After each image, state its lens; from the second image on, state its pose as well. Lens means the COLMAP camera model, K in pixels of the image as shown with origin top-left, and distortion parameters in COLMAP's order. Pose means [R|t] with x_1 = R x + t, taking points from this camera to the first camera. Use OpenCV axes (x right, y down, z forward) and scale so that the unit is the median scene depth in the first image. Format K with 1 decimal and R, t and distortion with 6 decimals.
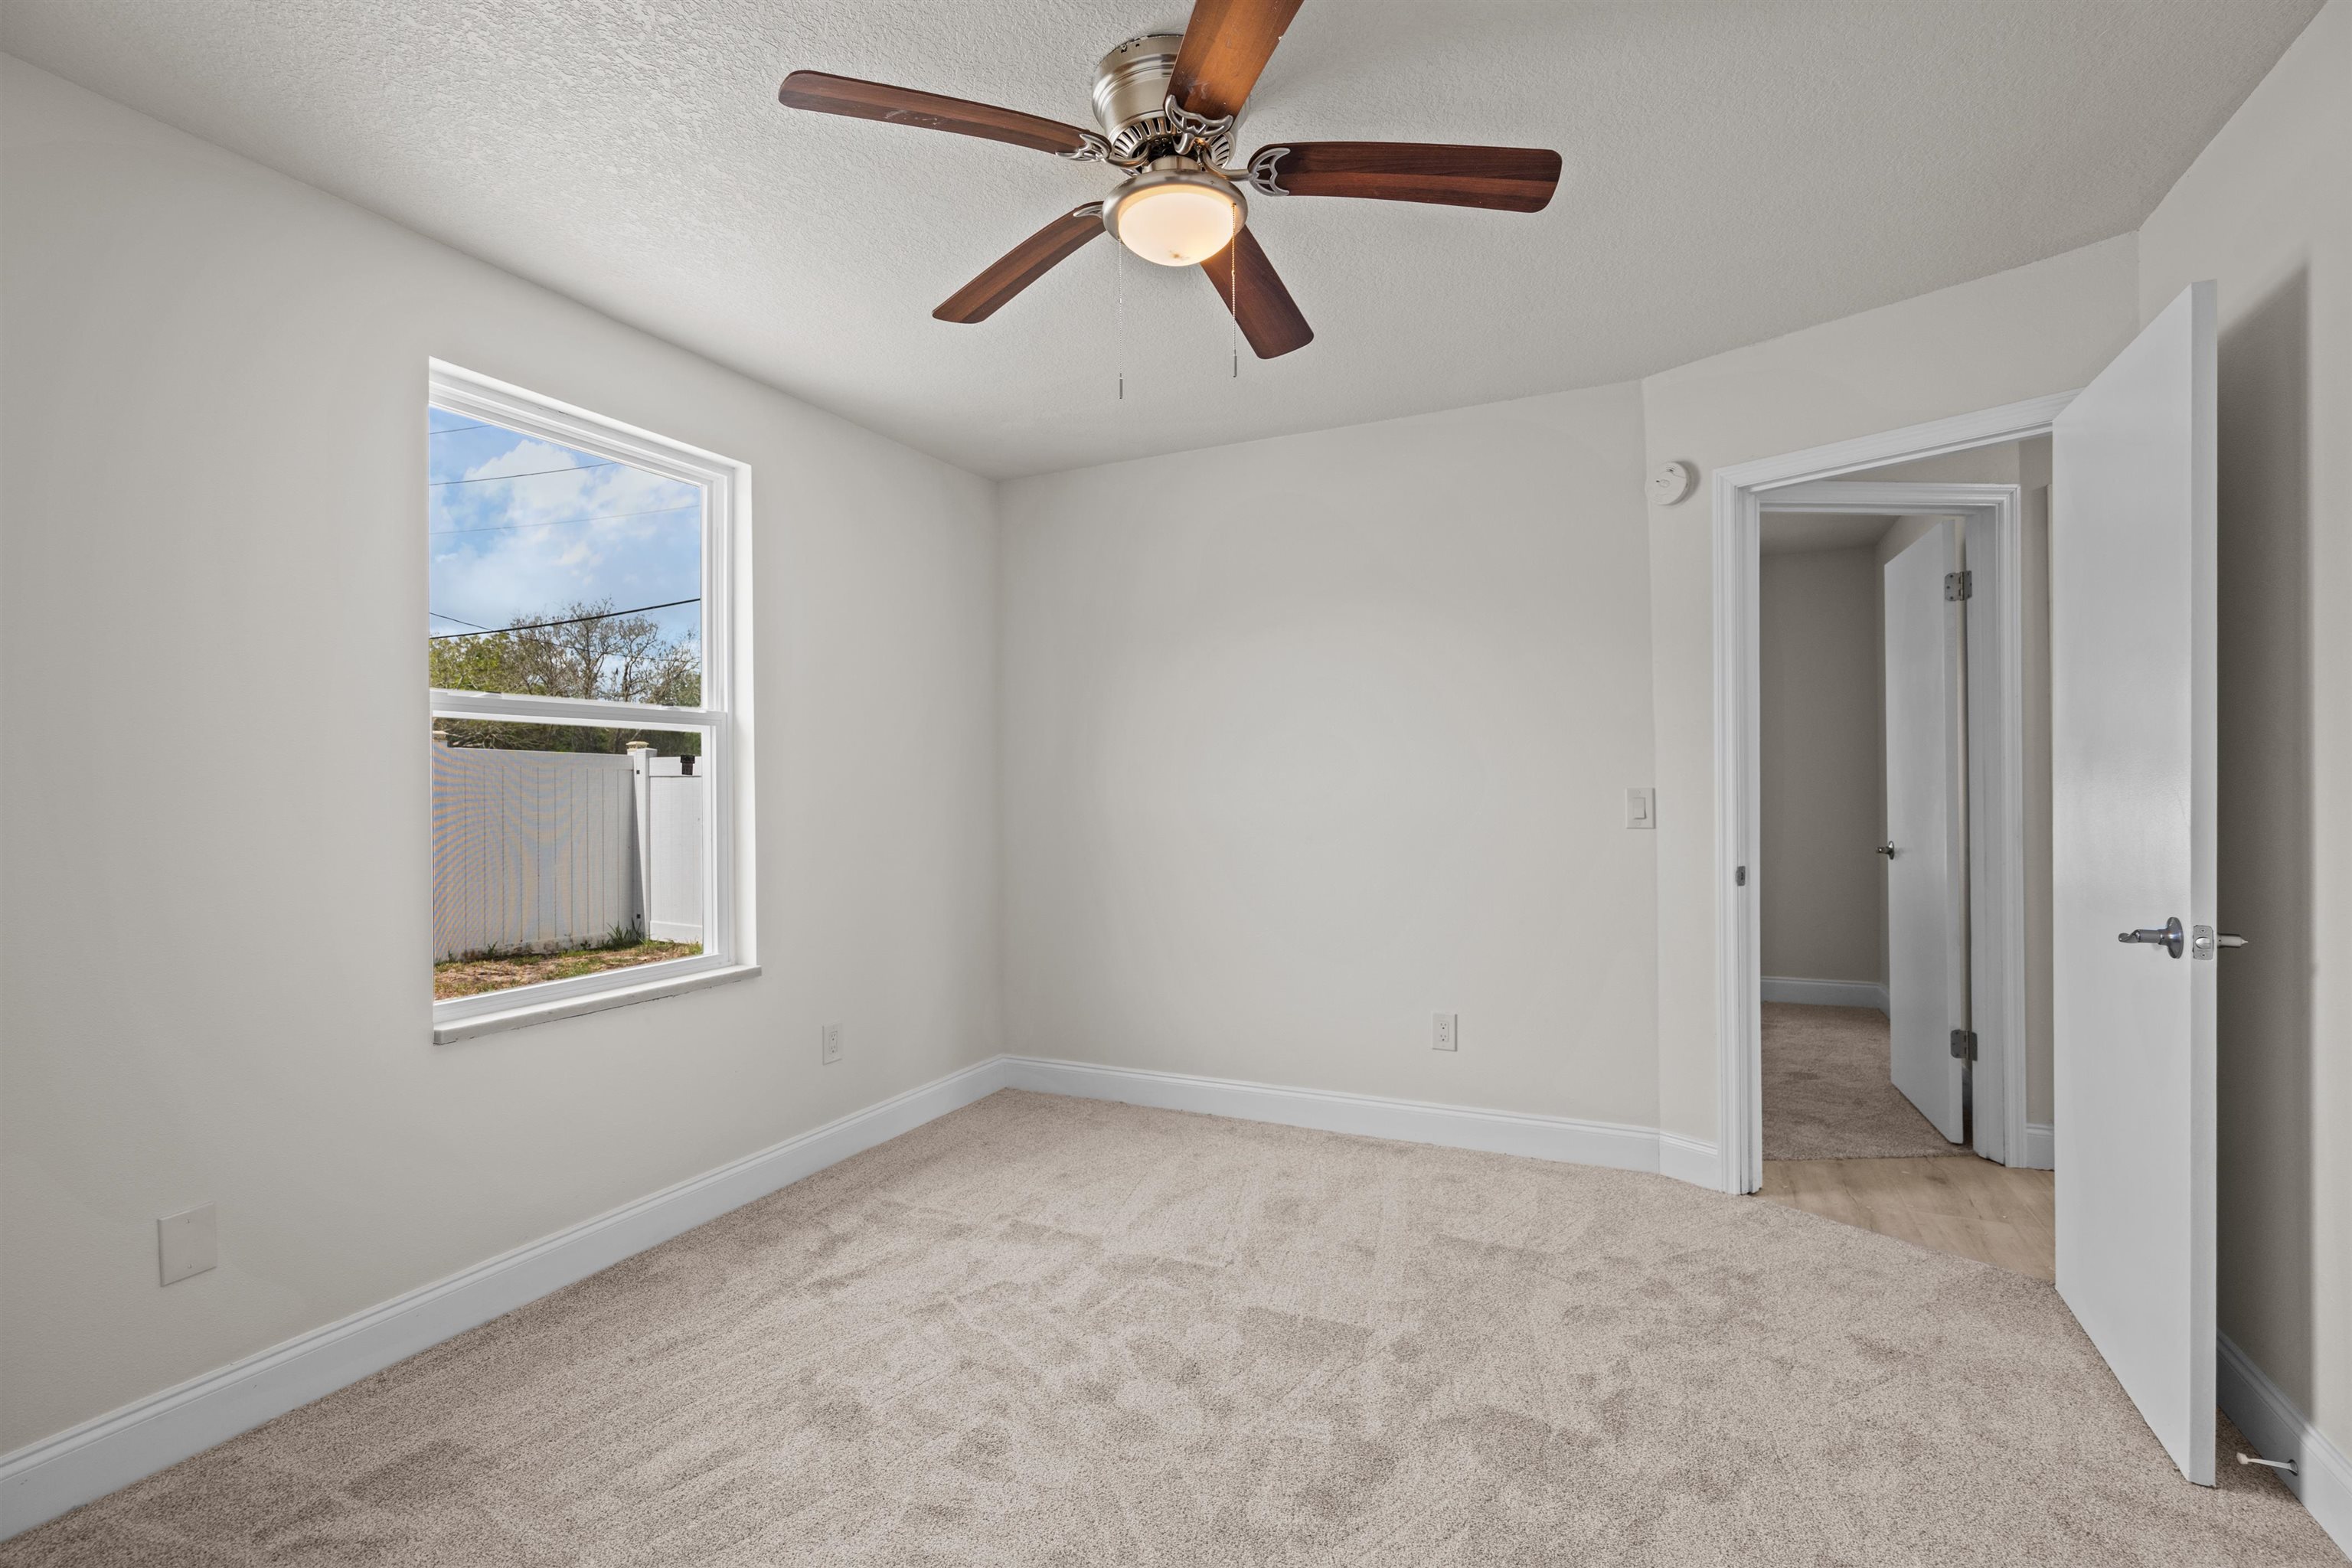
lens RADIAL K [[1087.0, 0, 1166.7], [0, 1087.0, 768.0], [0, 0, 1]] dist [-0.002118, 0.000186]
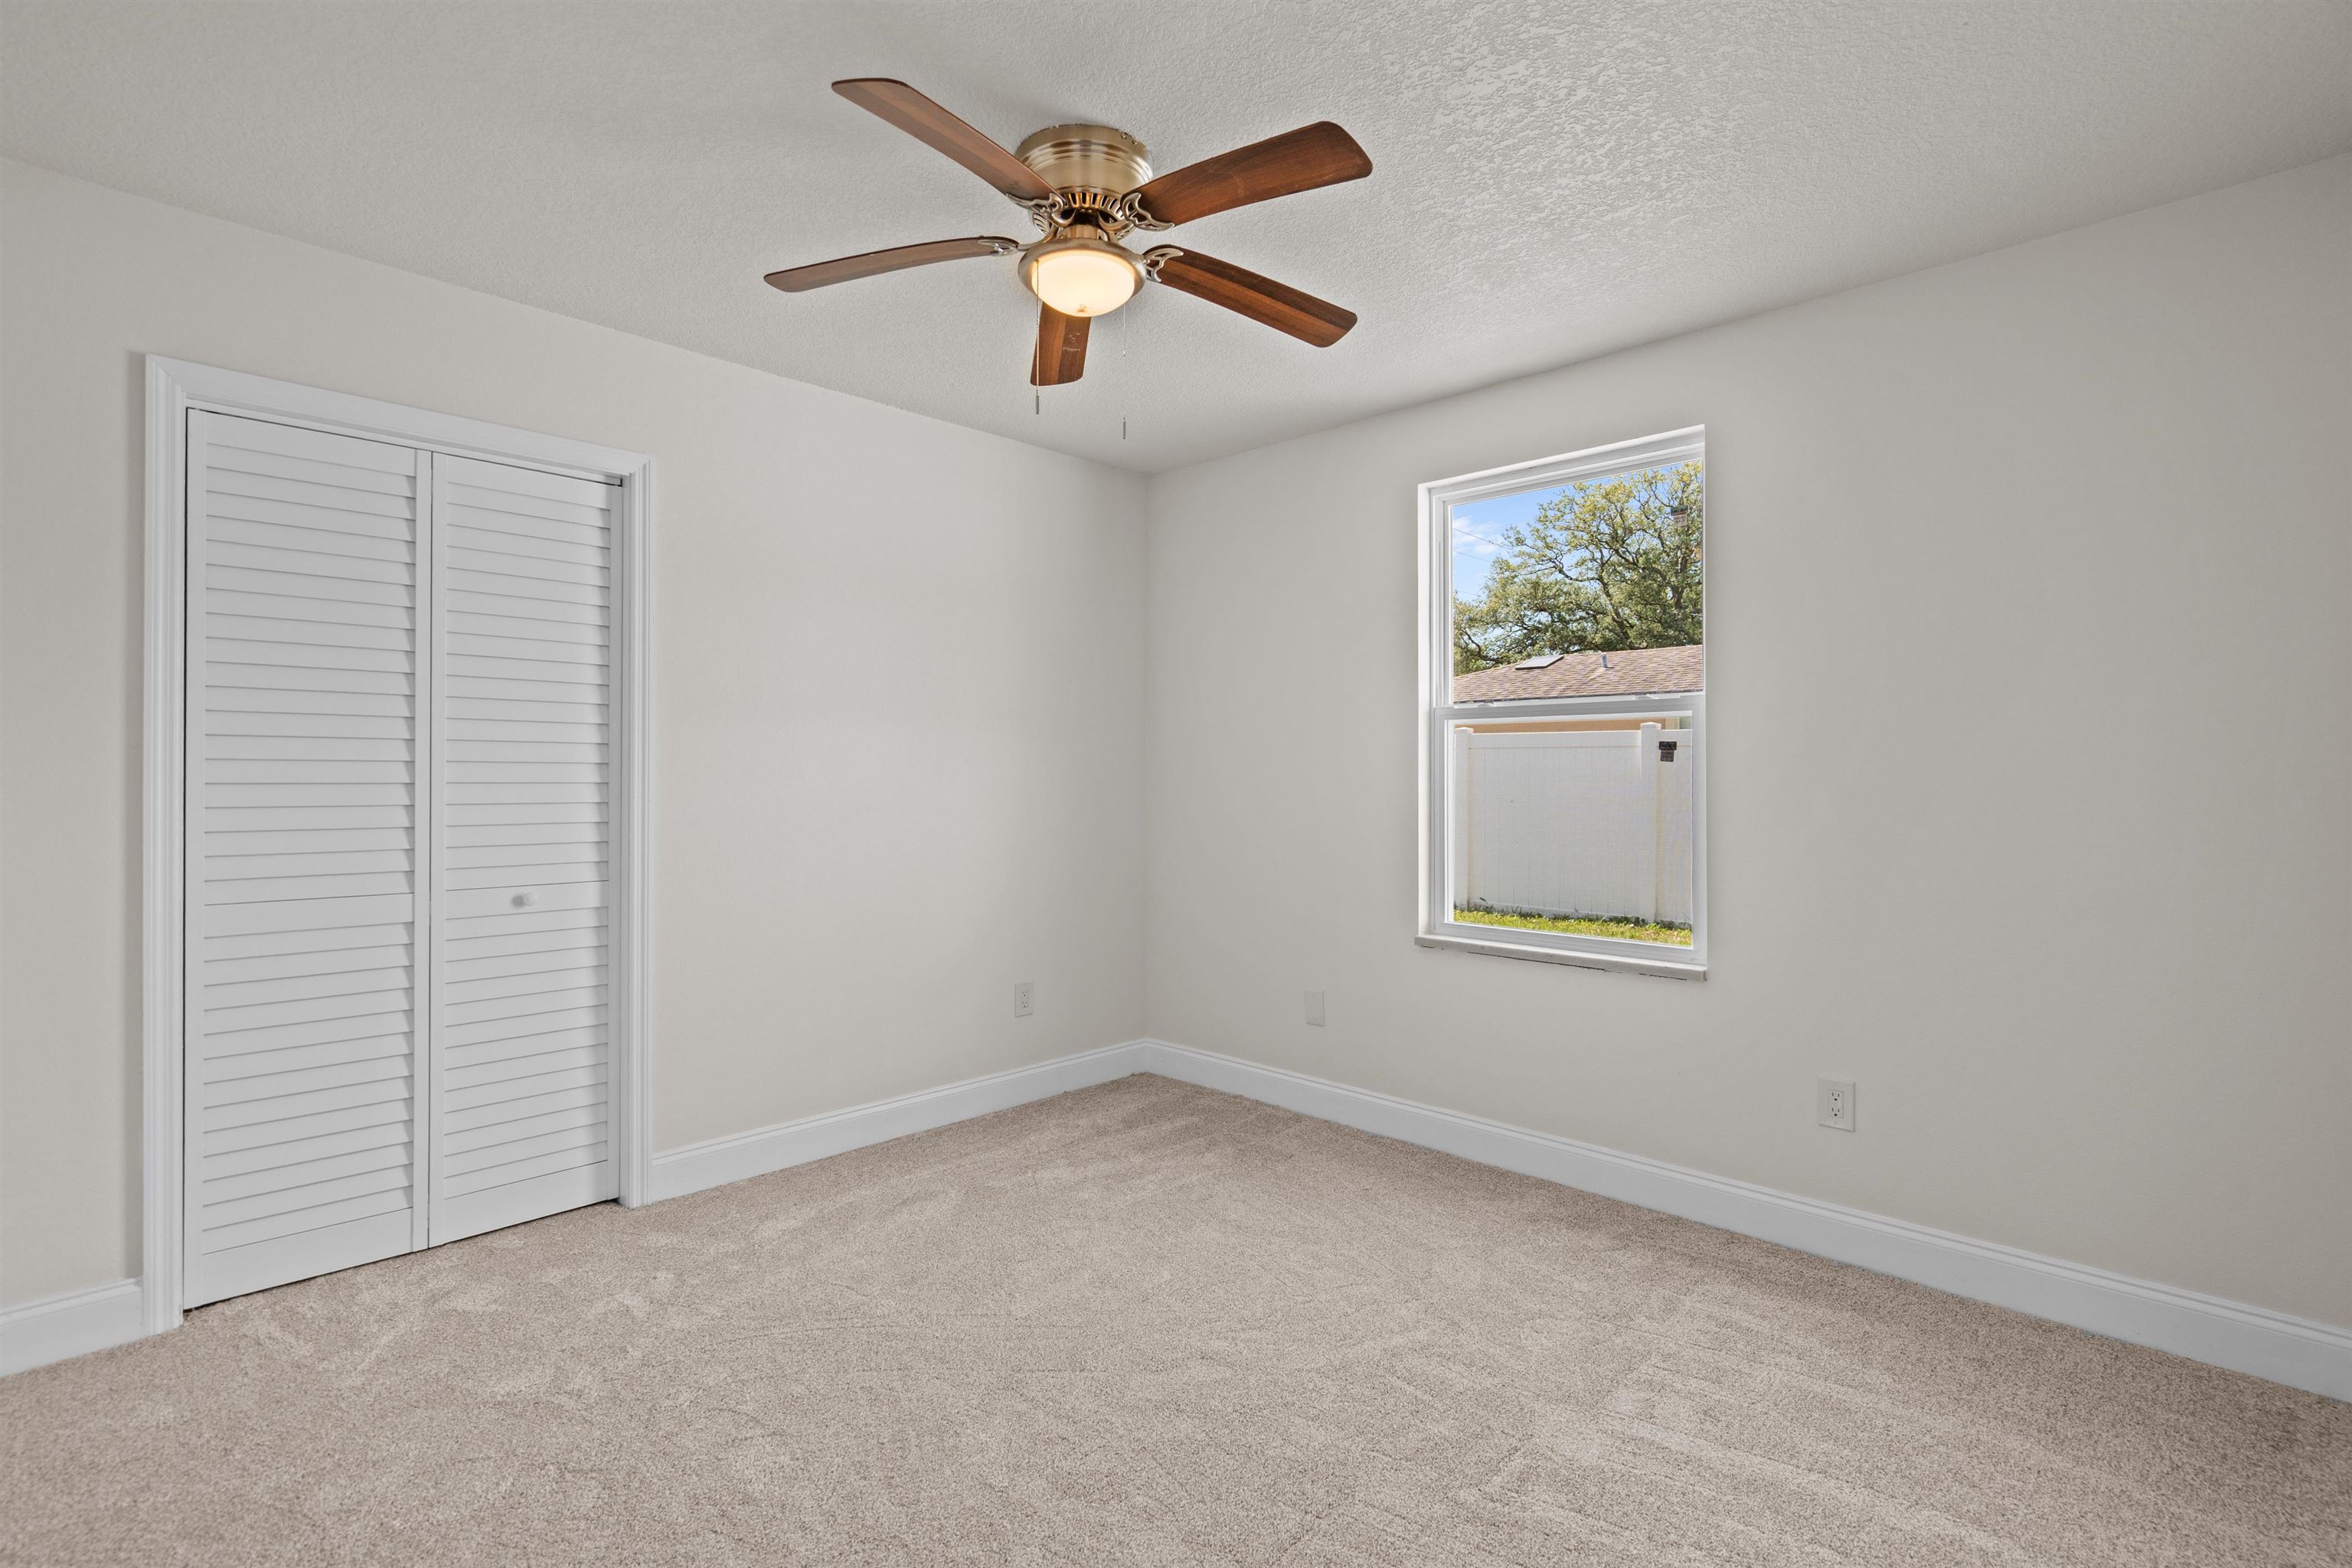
lens RADIAL K [[1073.8, 0, 1179.5], [0, 1073.8, 753.4], [0, 0, 1]] dist [-0.002793, 0.000853]
pose [[-0.324554, -0.014742, -0.945752, 0.721956], [0.011545, 0.999742, -0.019545, 0.013746], [0.945797, -0.017262, -0.324300, 1.011056]]
